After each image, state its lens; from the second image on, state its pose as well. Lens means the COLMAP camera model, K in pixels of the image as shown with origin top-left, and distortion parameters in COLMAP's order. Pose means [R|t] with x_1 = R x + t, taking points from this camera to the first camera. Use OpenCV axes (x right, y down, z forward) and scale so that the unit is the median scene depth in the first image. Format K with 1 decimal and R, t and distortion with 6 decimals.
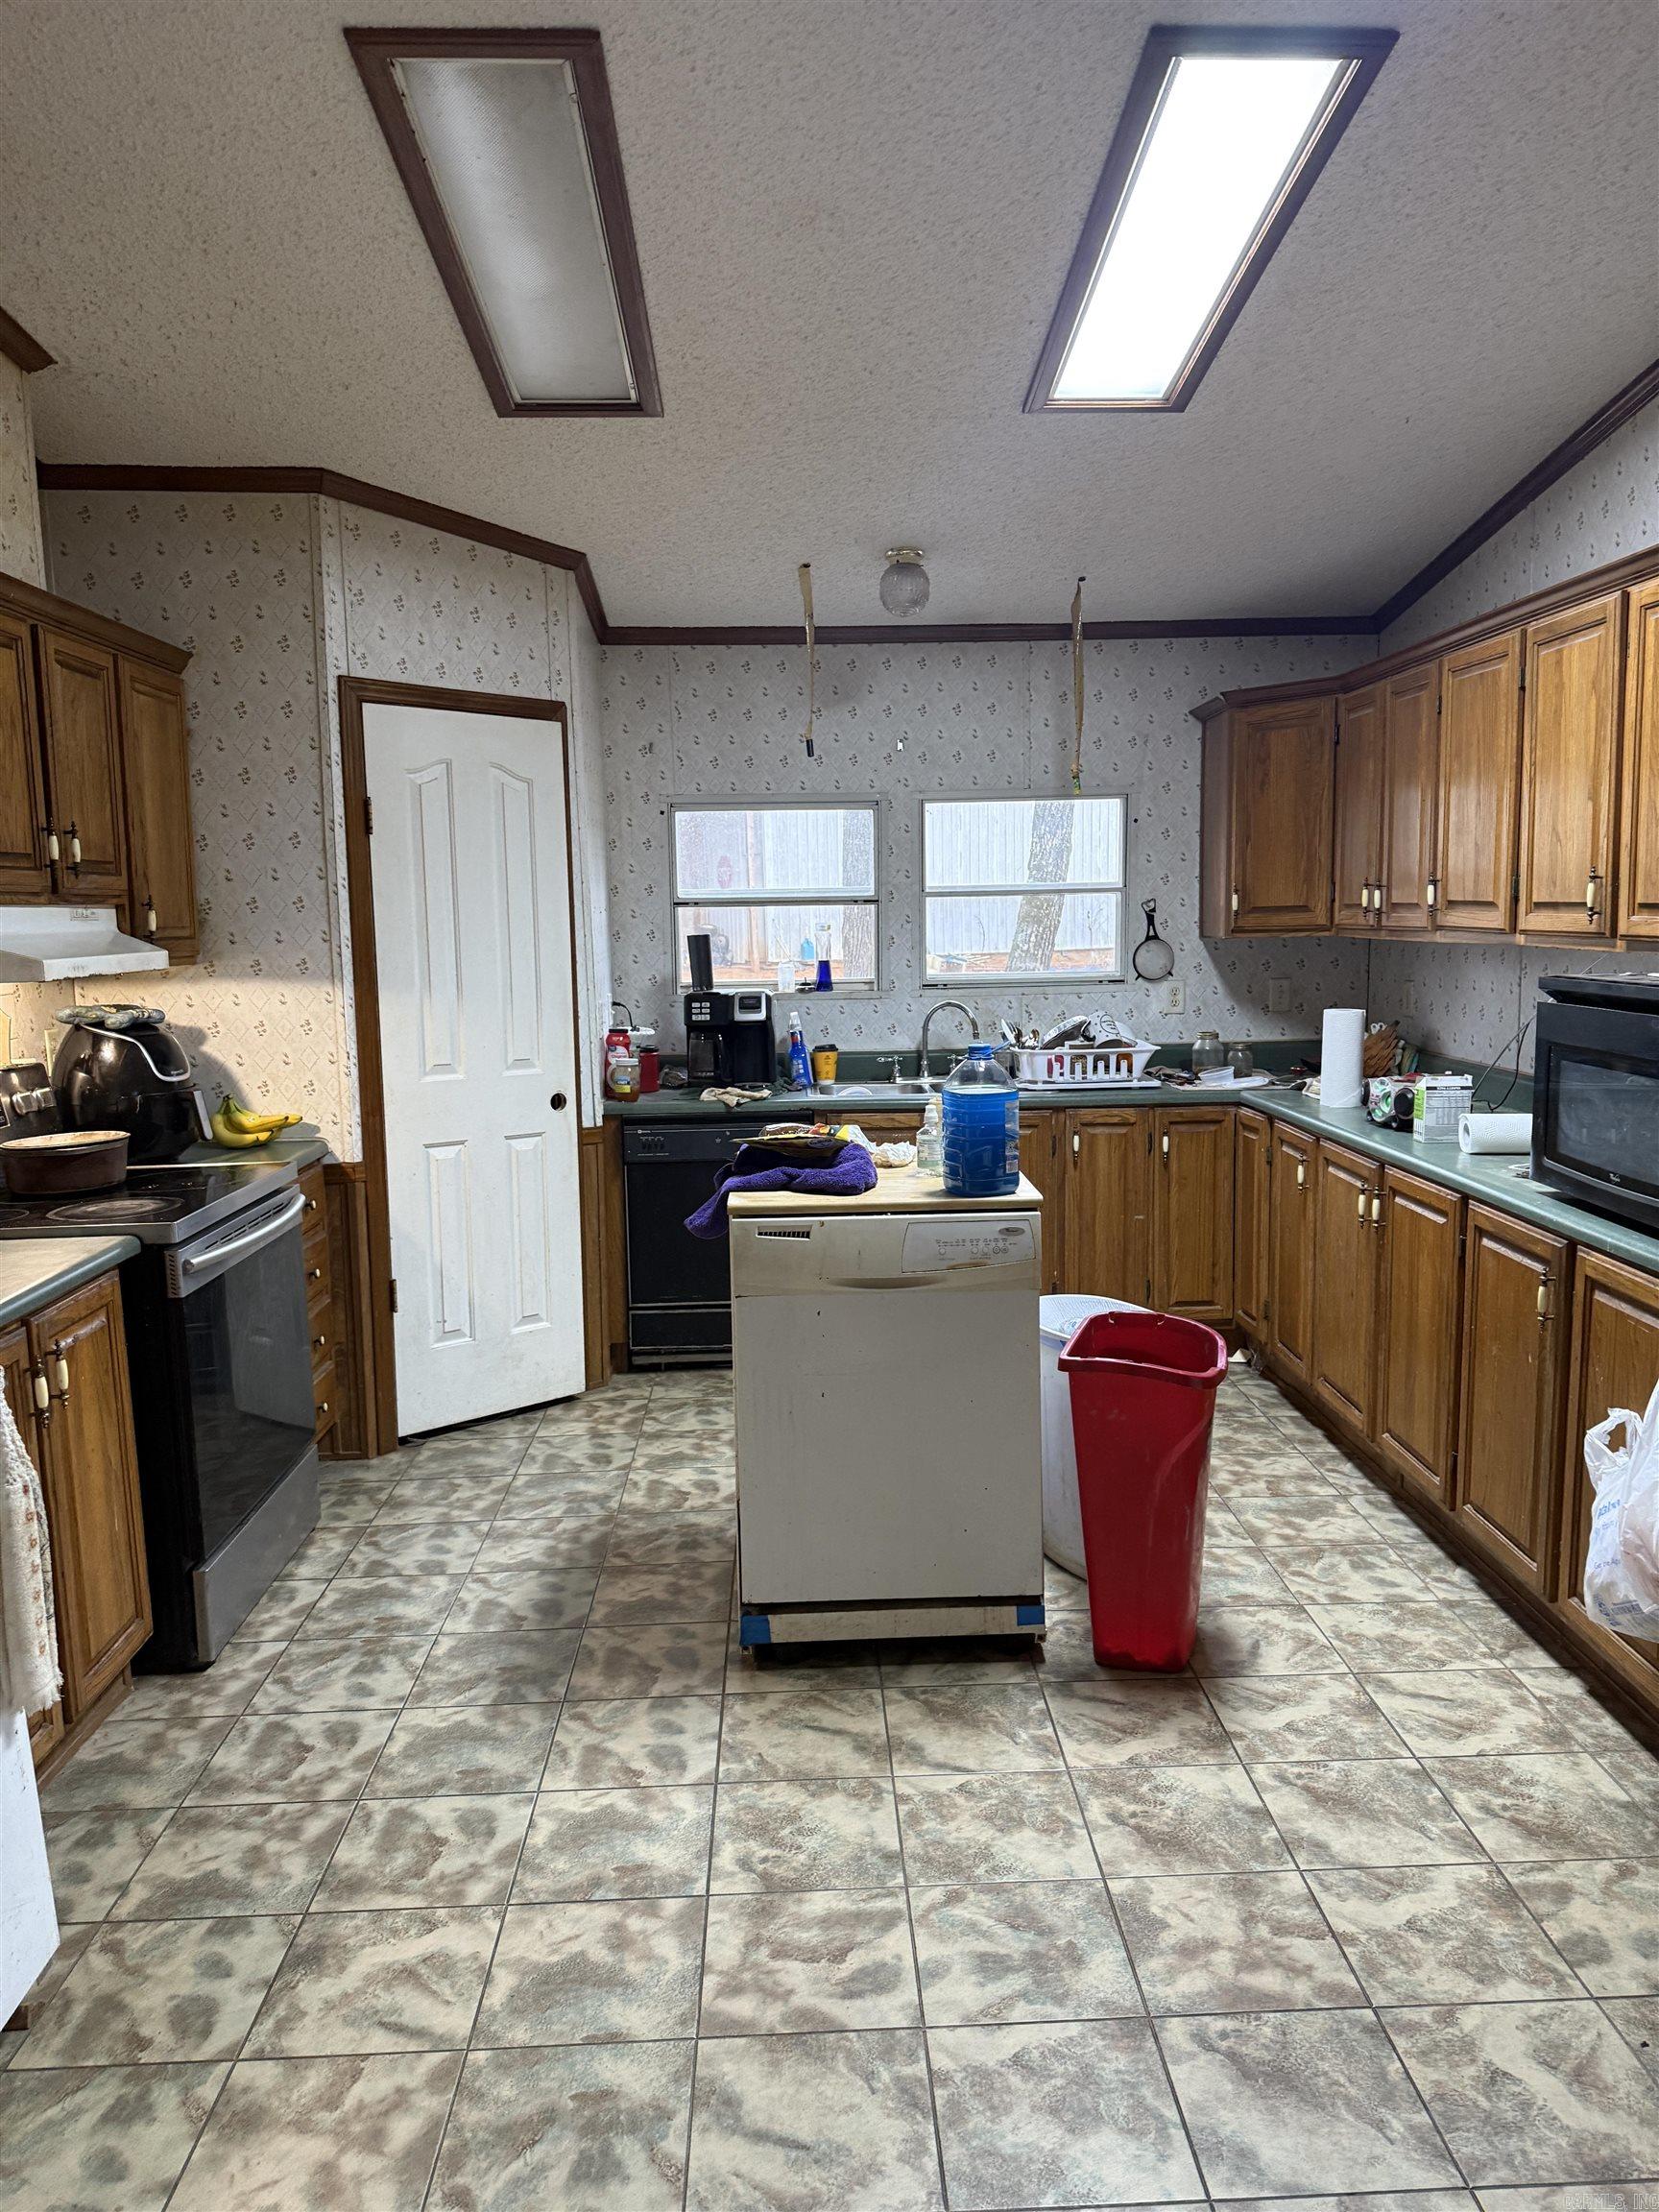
lens RADIAL K [[1586.4, 0, 829.5], [0, 1586.4, 1106.0], [0, 0, 1]] dist [0.048136, -0.061324]
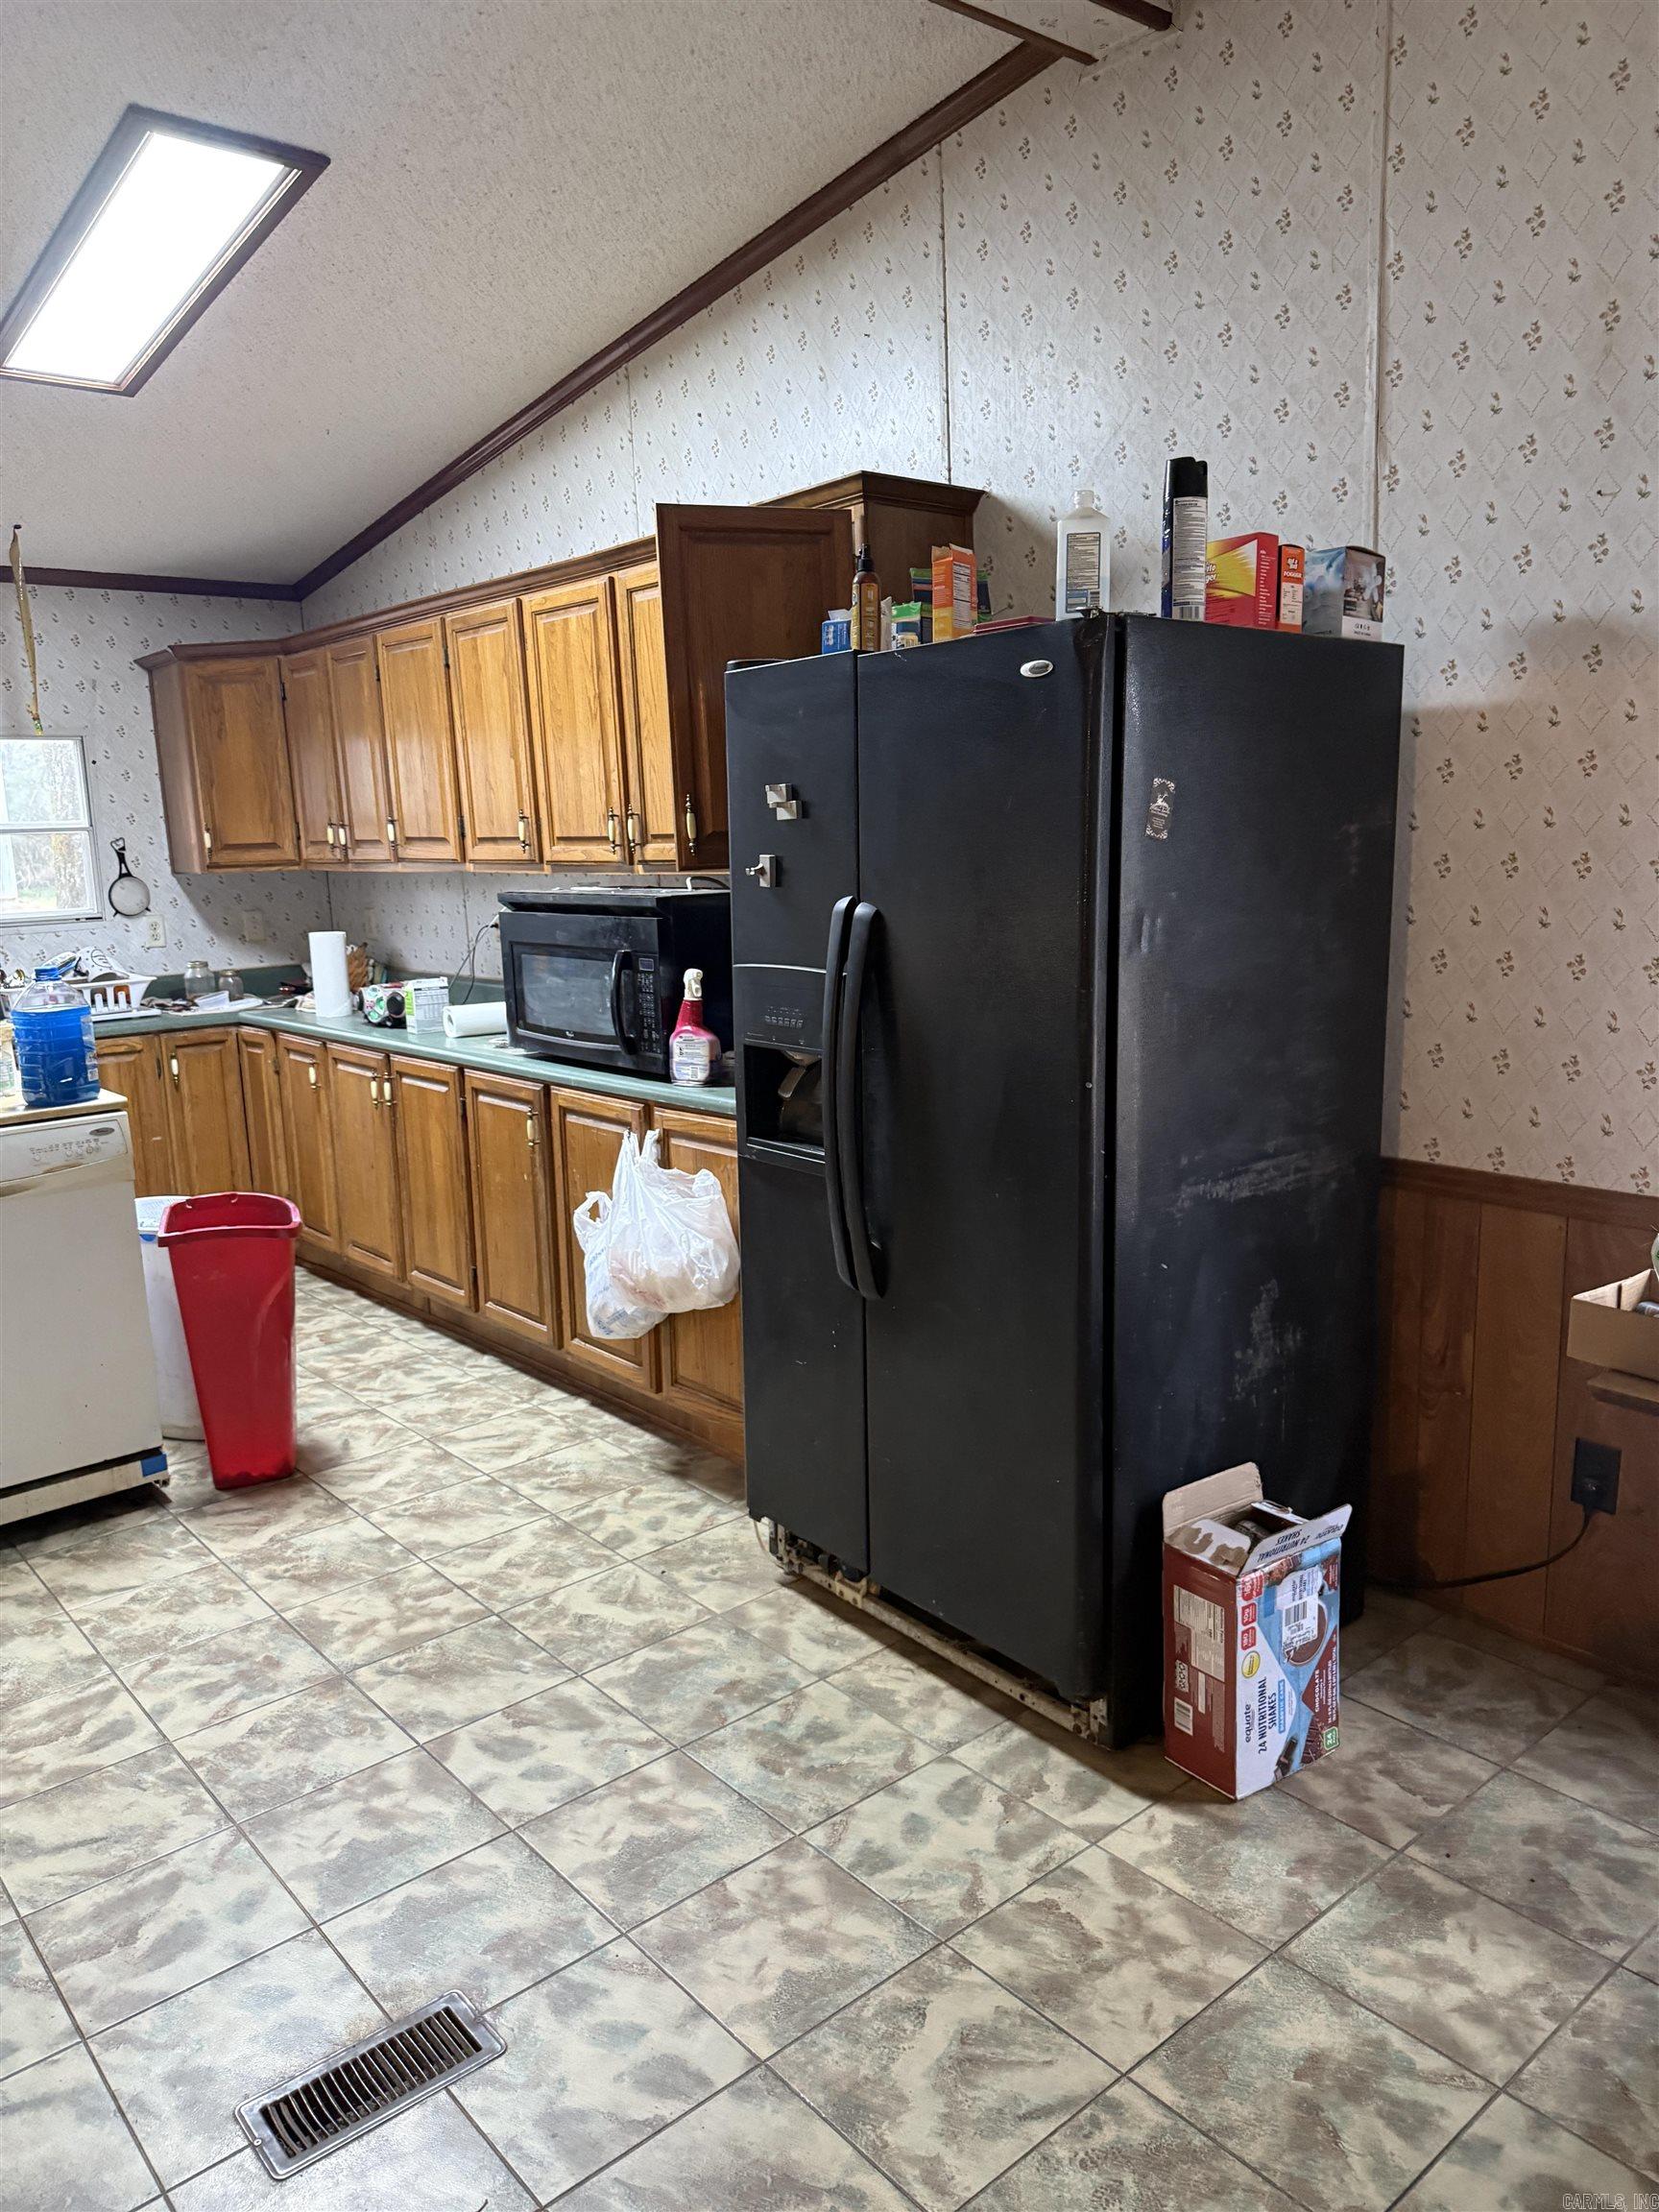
lens RADIAL K [[1577.8, 0, 829.5], [0, 1577.8, 1106.0], [0, 0, 1]] dist [0.161679, -0.260598]
pose [[0.785390, -0.119817, 0.607294, -0.158203], [0.099490, 0.992767, 0.067204, 0.032117], [-0.610953, 0.007638, 0.791630, -0.207086]]
